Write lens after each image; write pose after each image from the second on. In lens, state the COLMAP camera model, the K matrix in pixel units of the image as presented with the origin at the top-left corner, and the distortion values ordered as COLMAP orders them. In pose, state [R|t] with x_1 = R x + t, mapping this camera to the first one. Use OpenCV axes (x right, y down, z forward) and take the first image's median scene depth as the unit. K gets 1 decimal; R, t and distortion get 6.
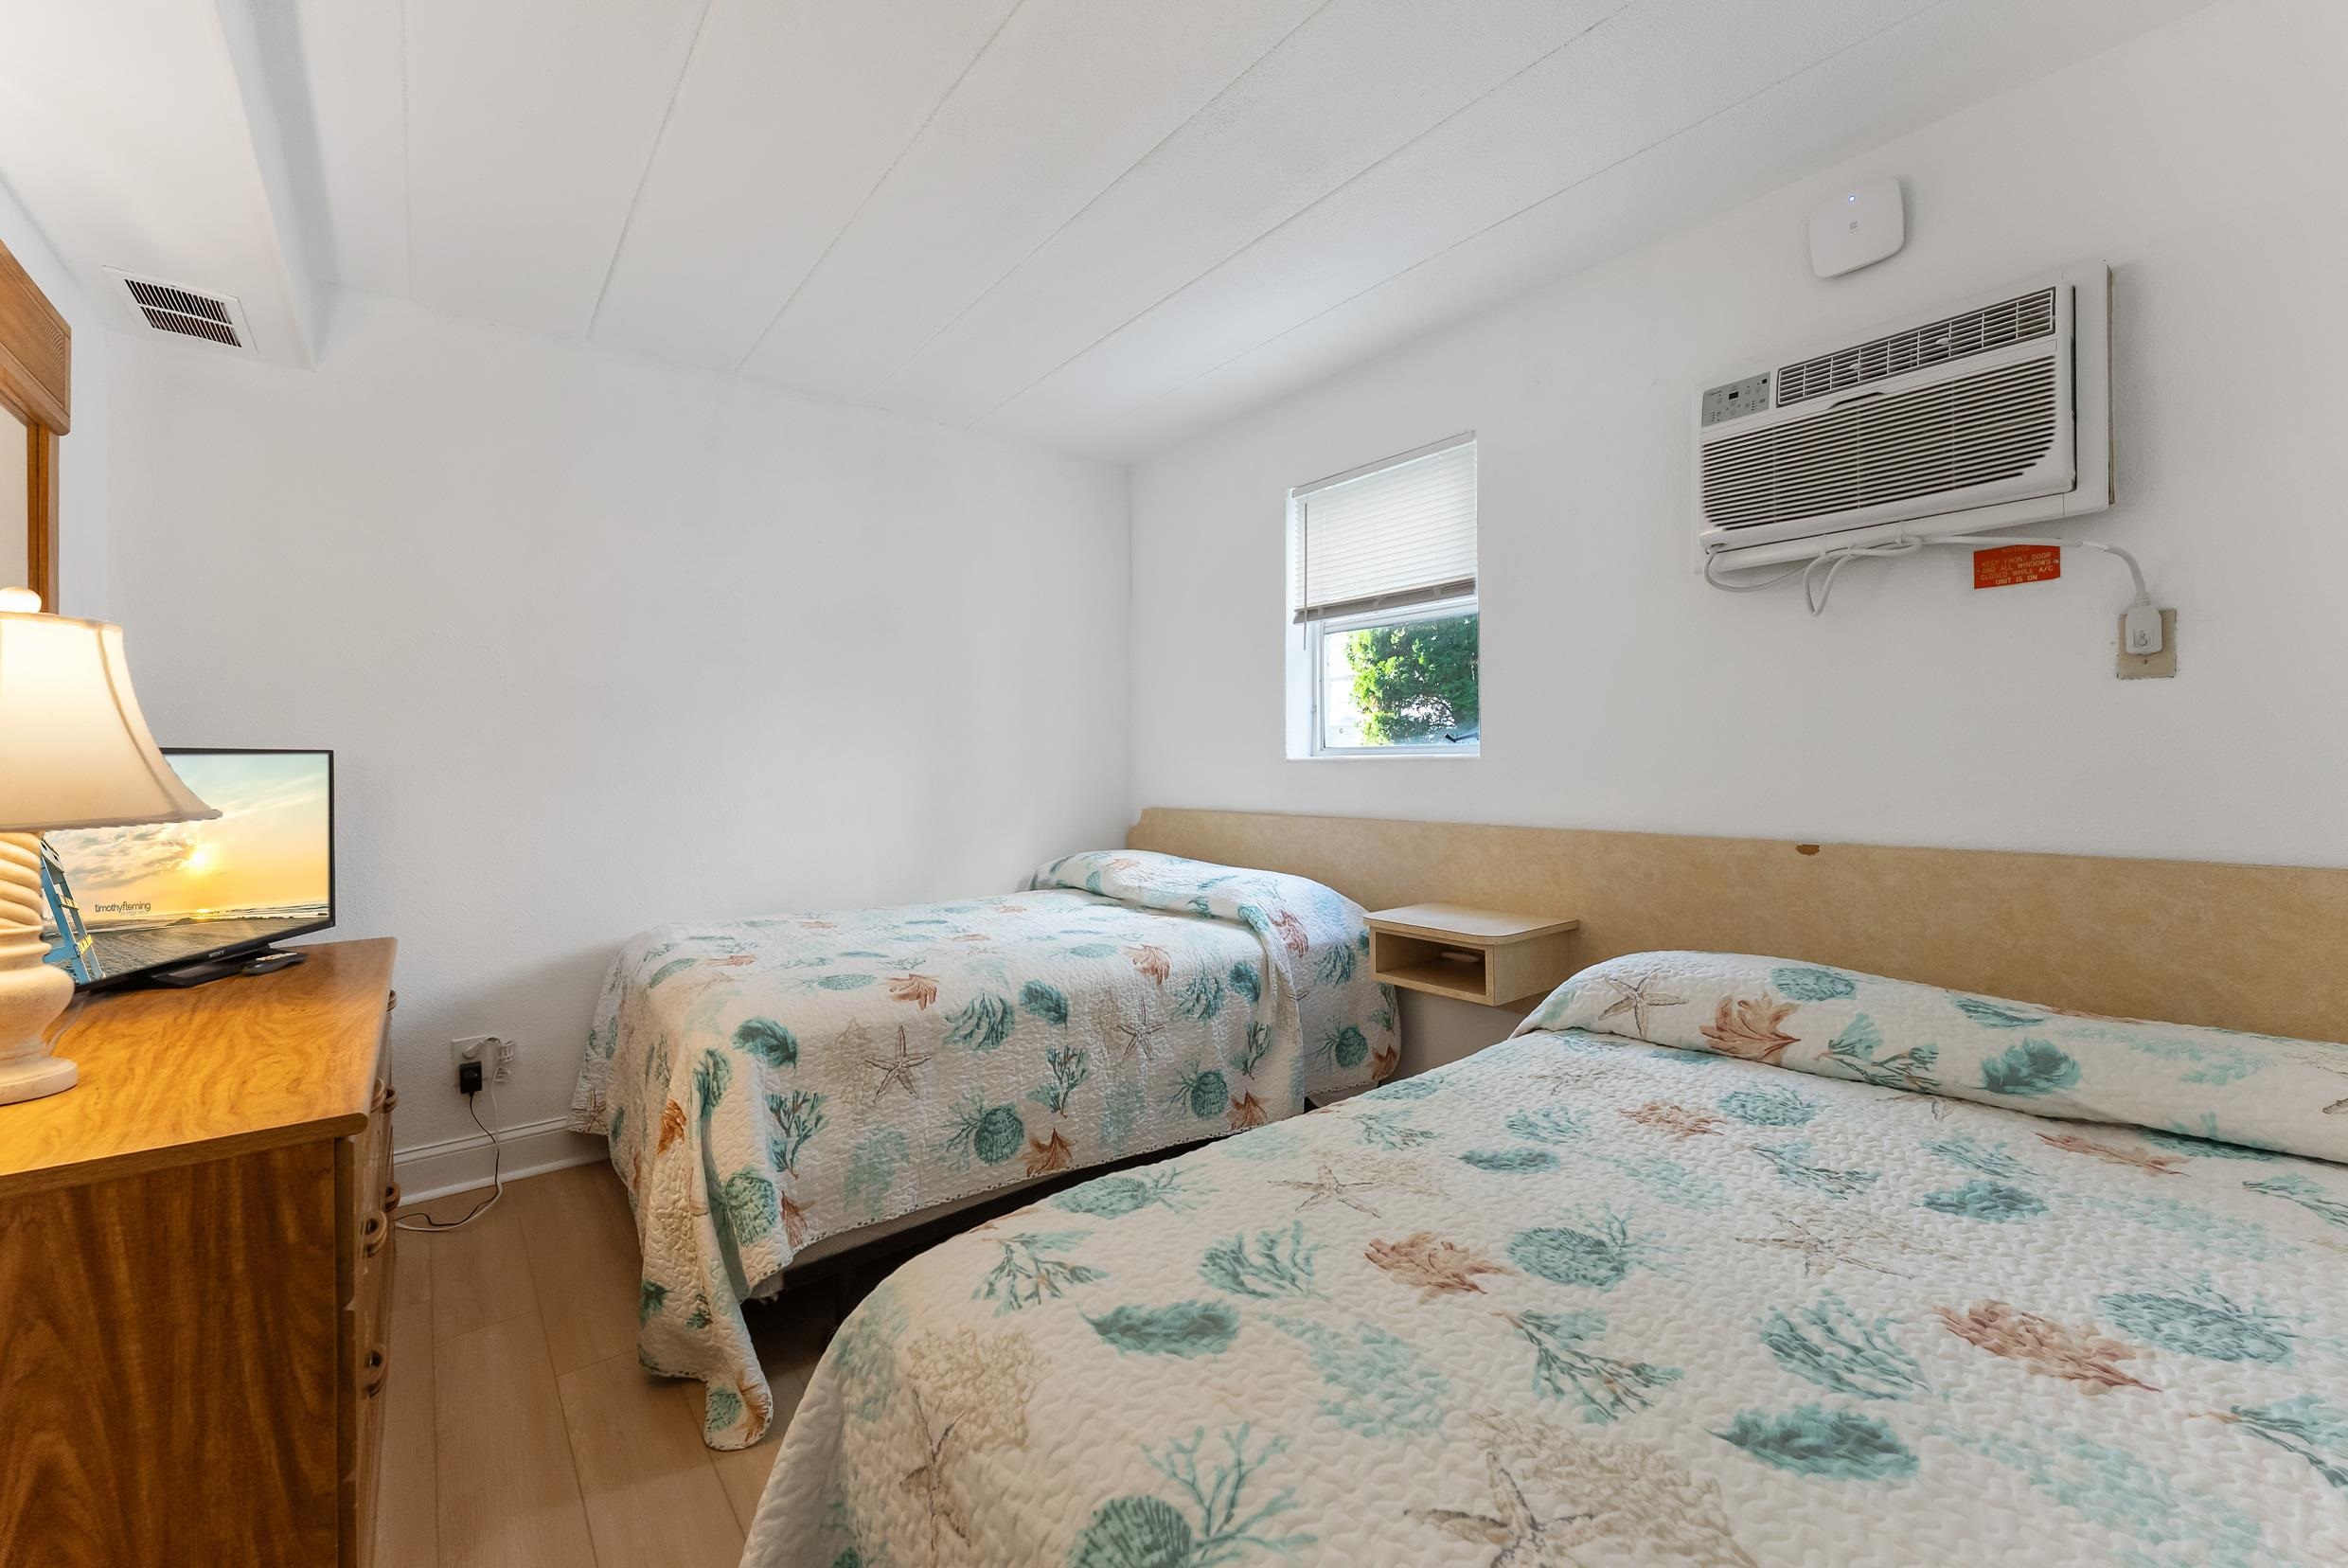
lens RADIAL K [[968.8, 0, 1172.0], [0, 968.8, 773.3], [0, 0, 1]] dist [-0.002009, 0.000221]
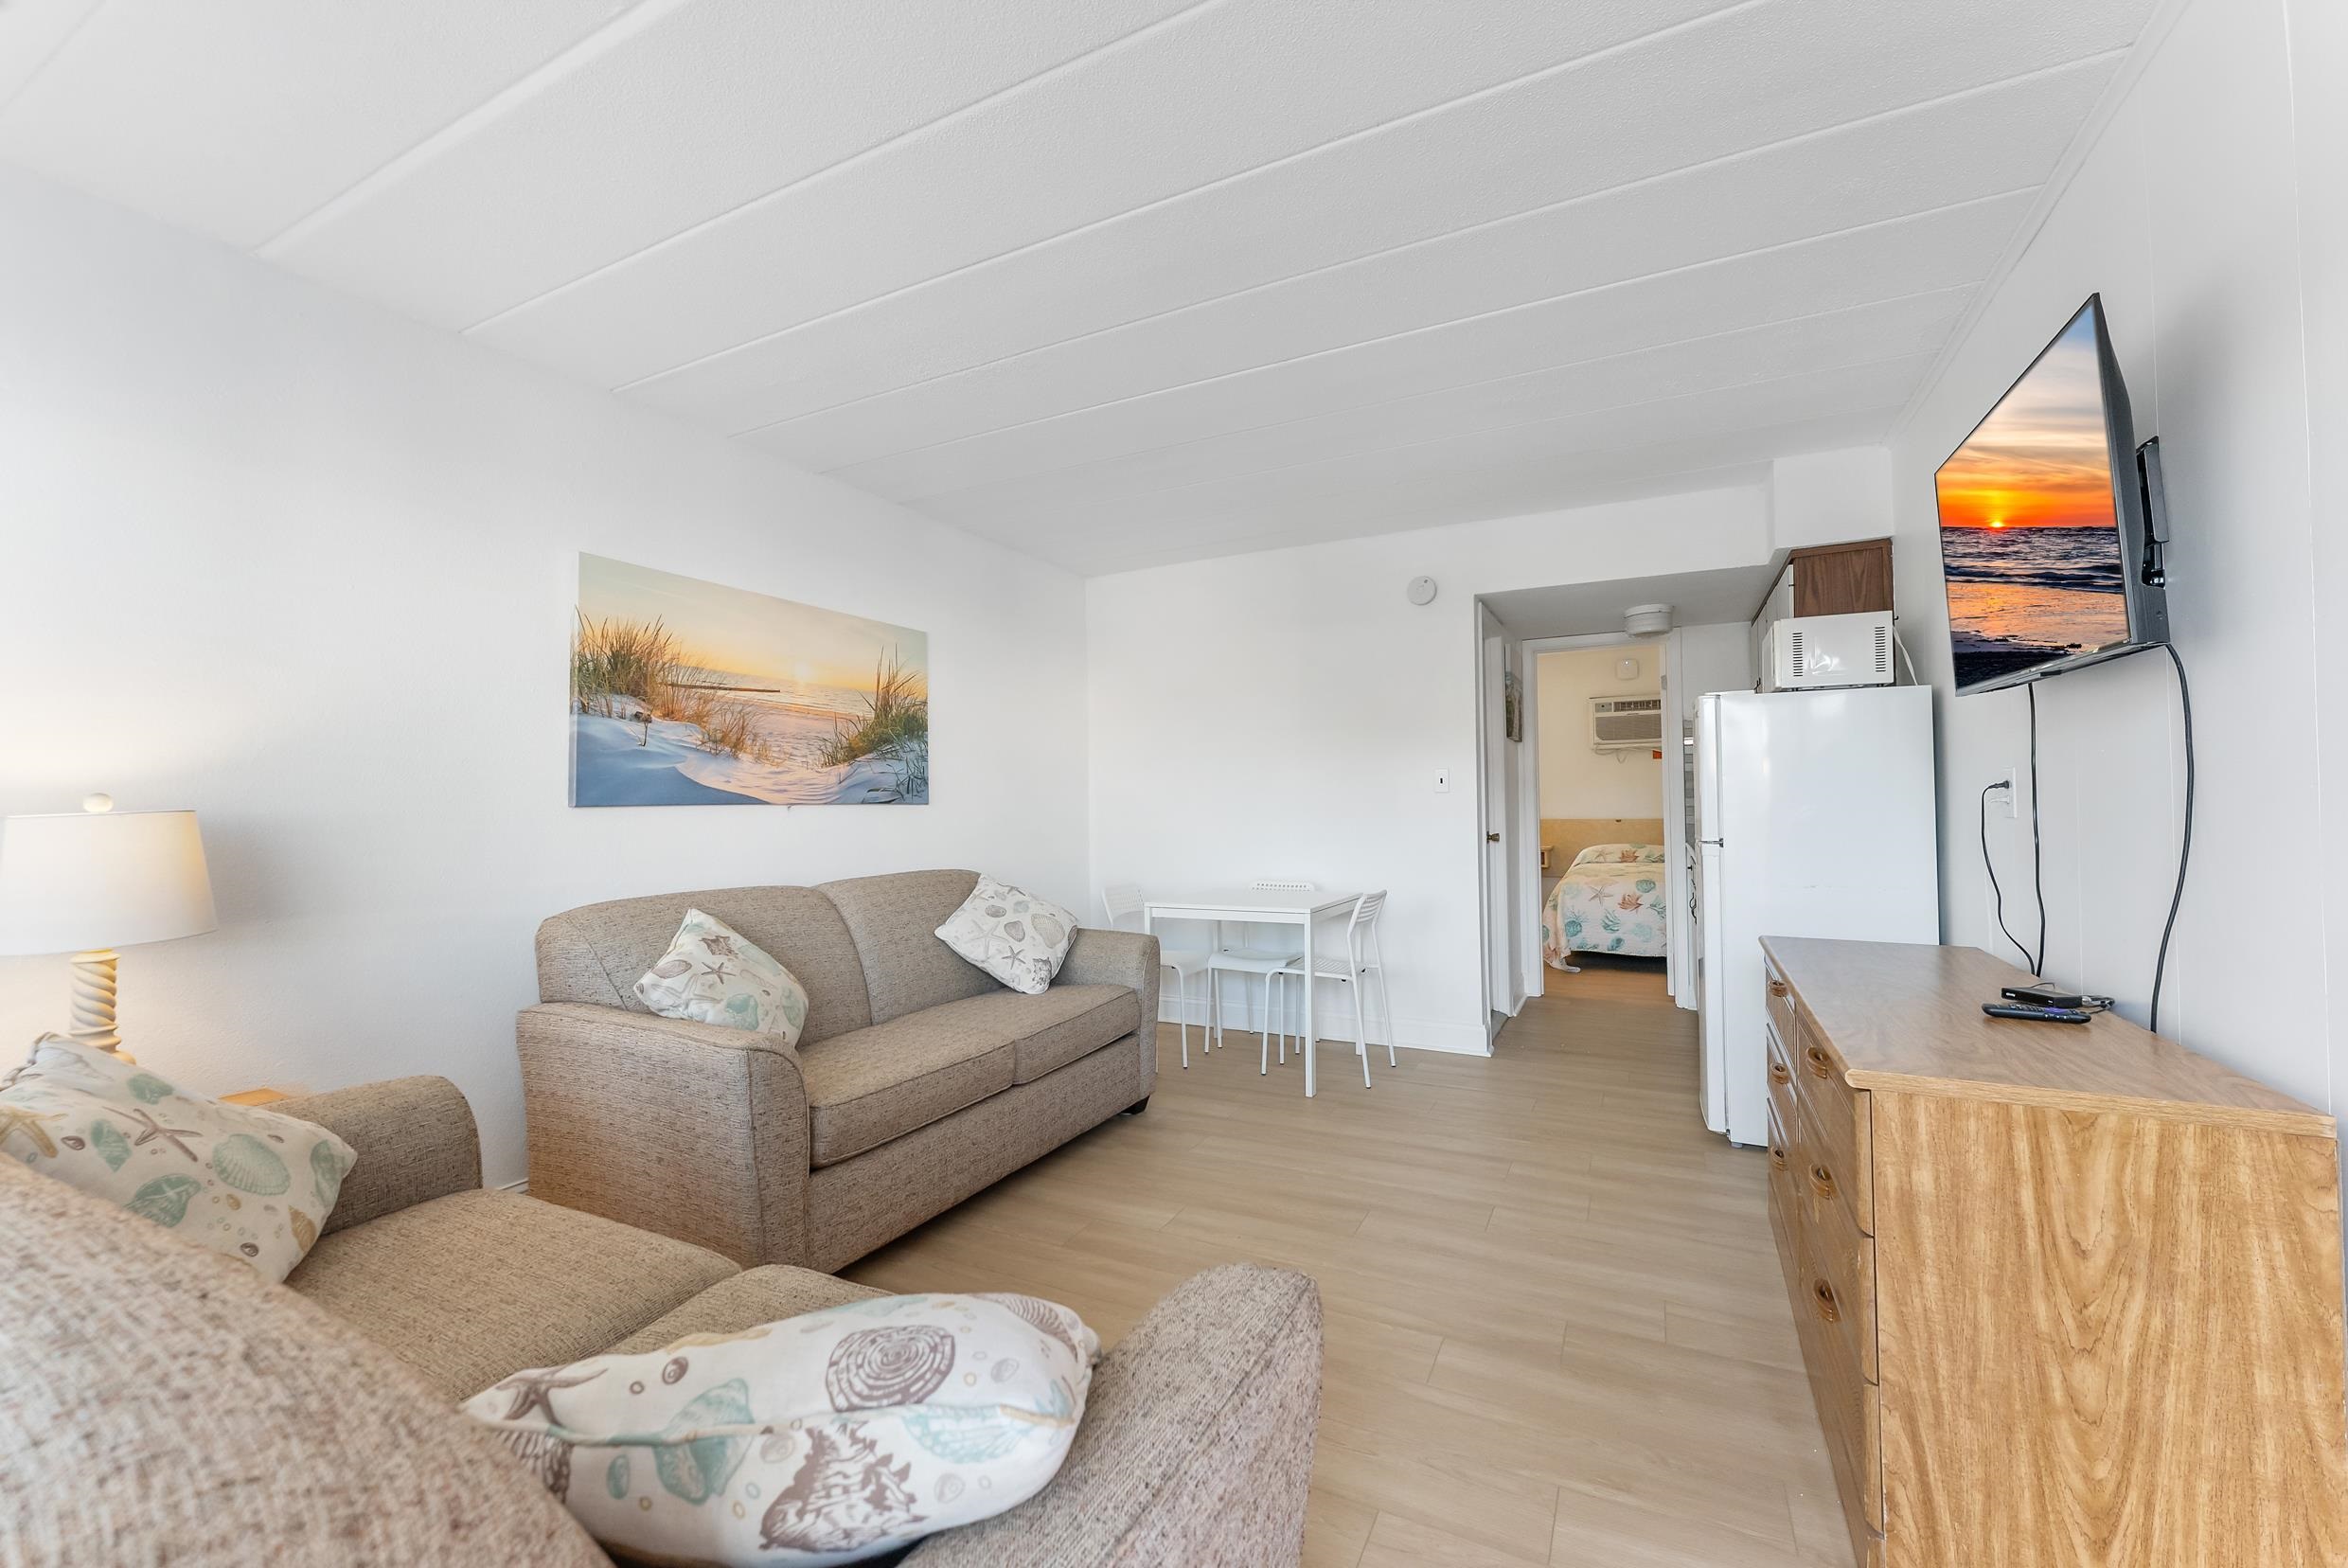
lens RADIAL K [[968.8, 0, 1137.0], [0, 968.8, 778.3], [0, 0, 1]] dist [-0.002009, 0.000221]
pose [[0.914789, 0.017987, 0.403532, -2.816178], [-0.001250, 0.999129, -0.041703, 0.074539], [-0.403931, 0.037645, 0.914015, -1.882455]]
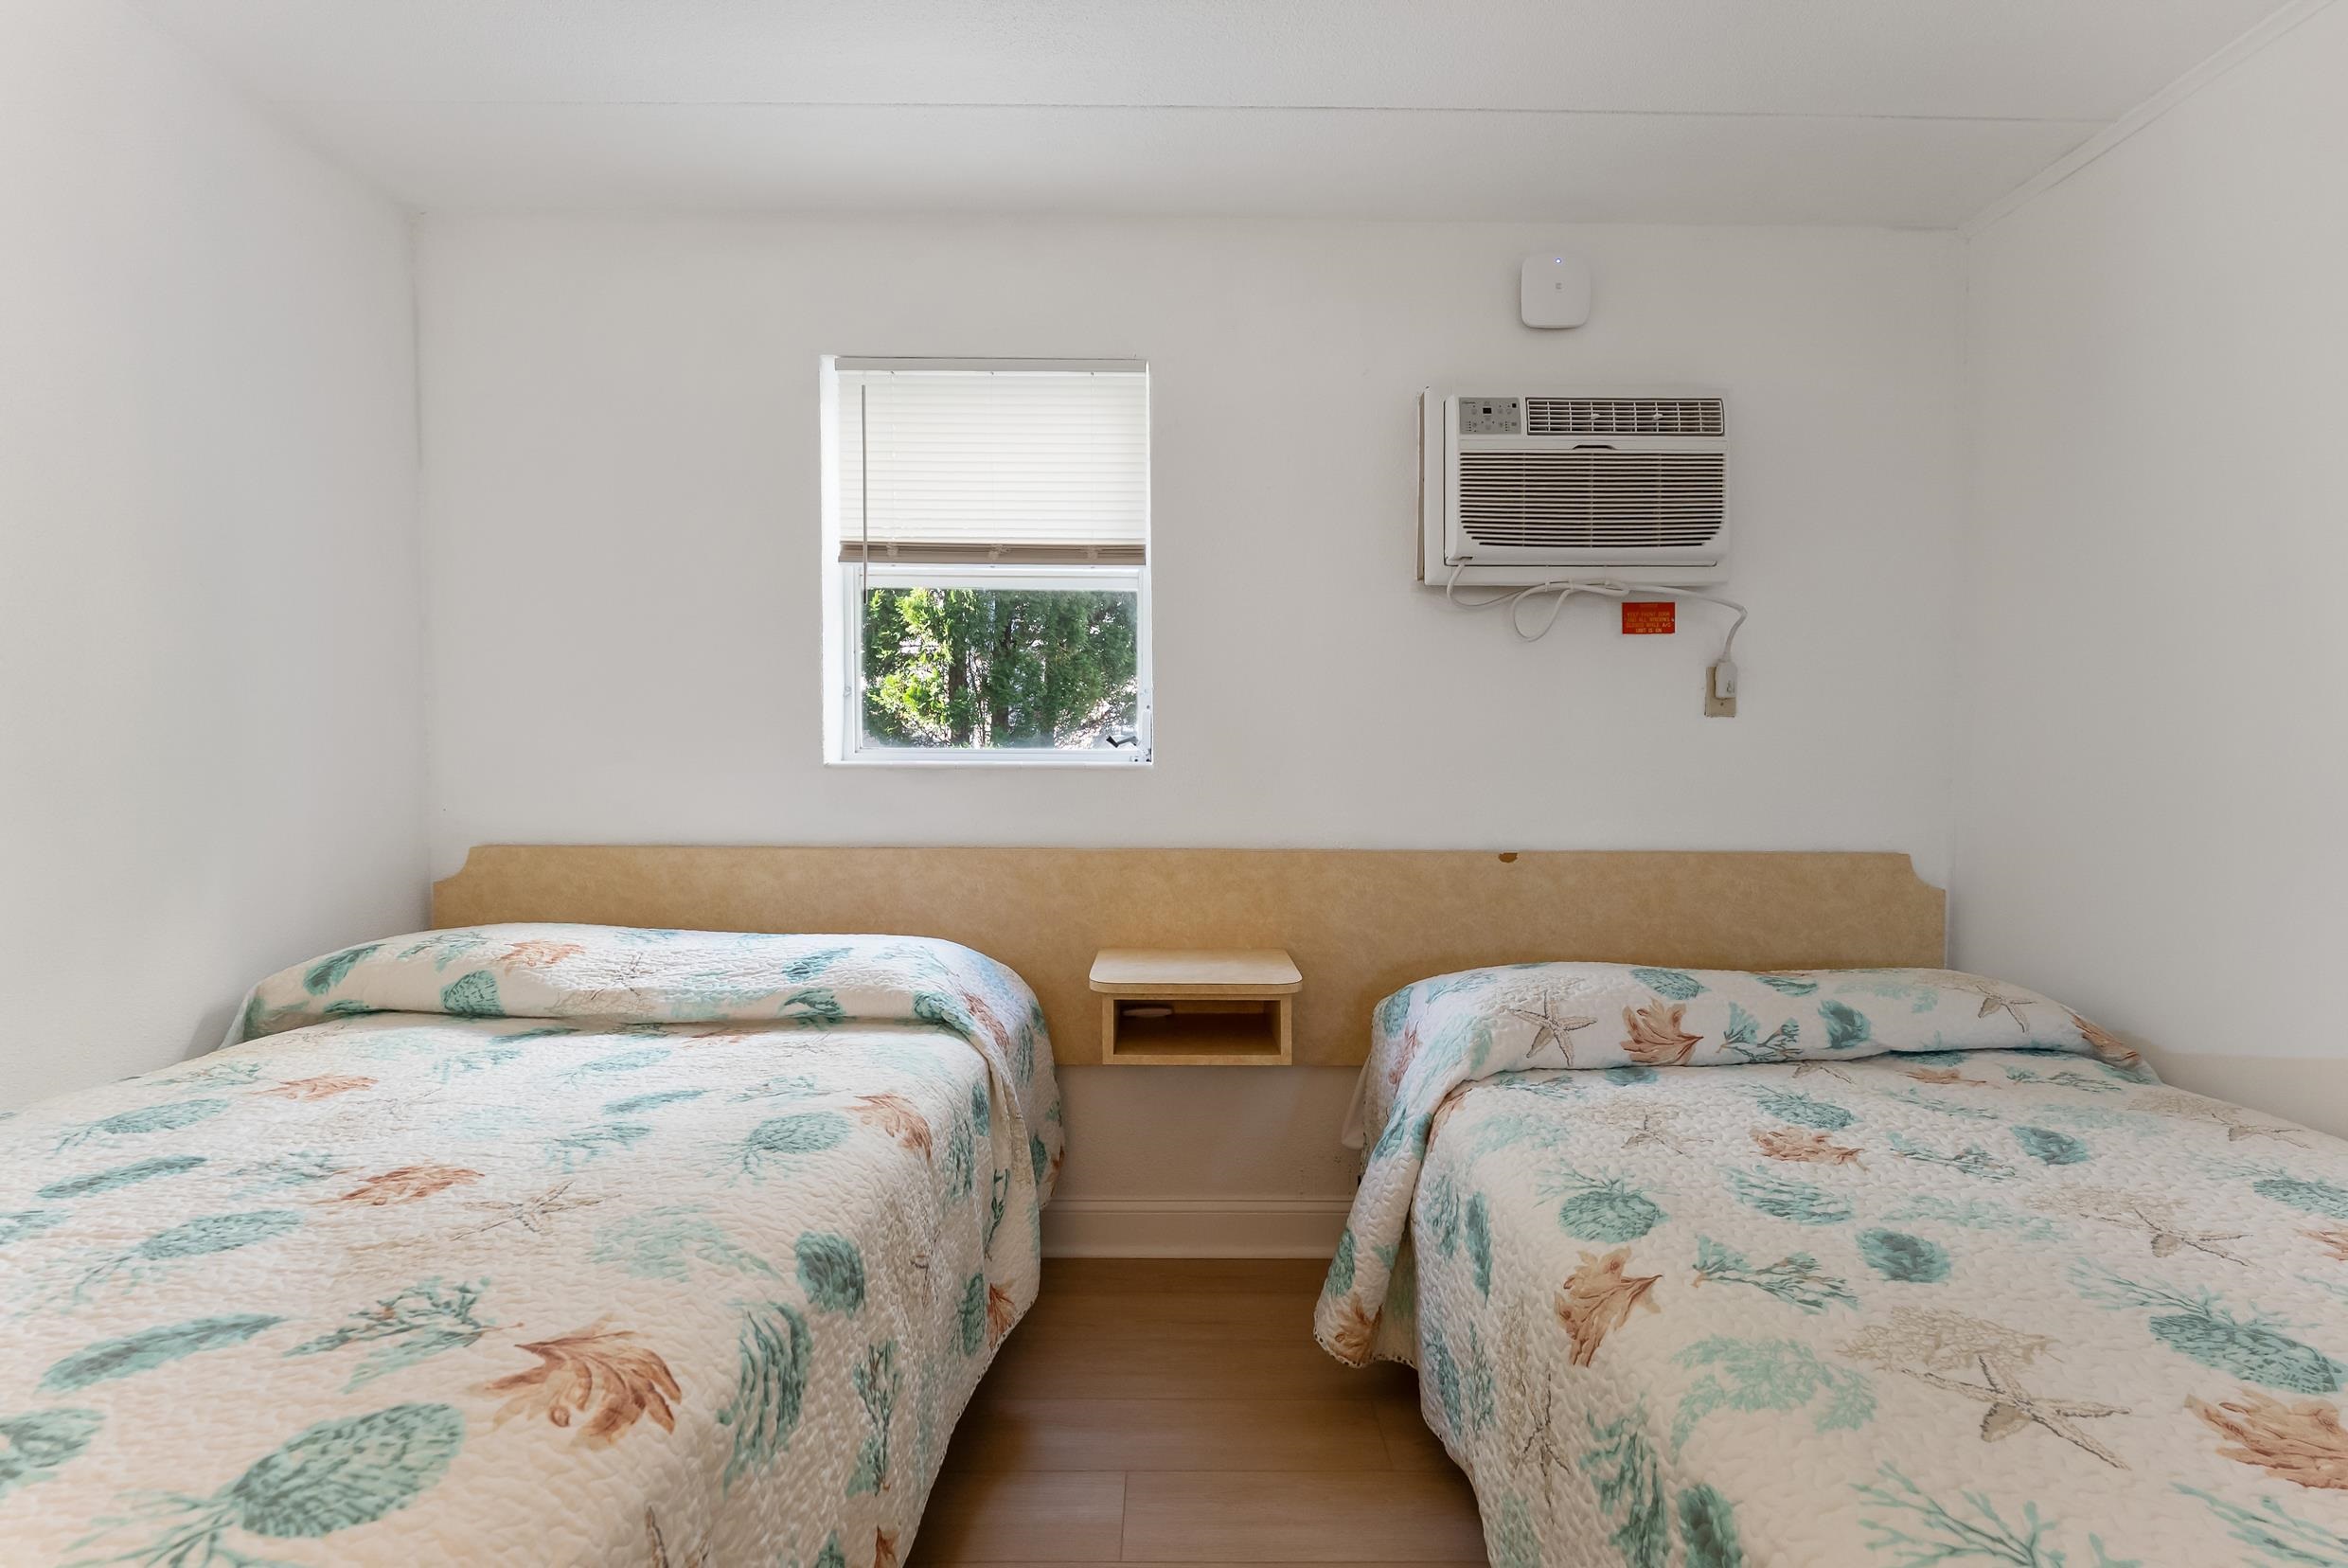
lens RADIAL K [[968.8, 0, 1155.0], [0, 968.8, 819.6], [0, 0, 1]] dist [-0.002009, 0.000221]
pose [[0.609276, -0.021805, 0.792658, -0.442455], [-0.003009, 0.999551, 0.029810, 0.005293], [-0.792952, -0.020547, 0.608937, 0.663422]]
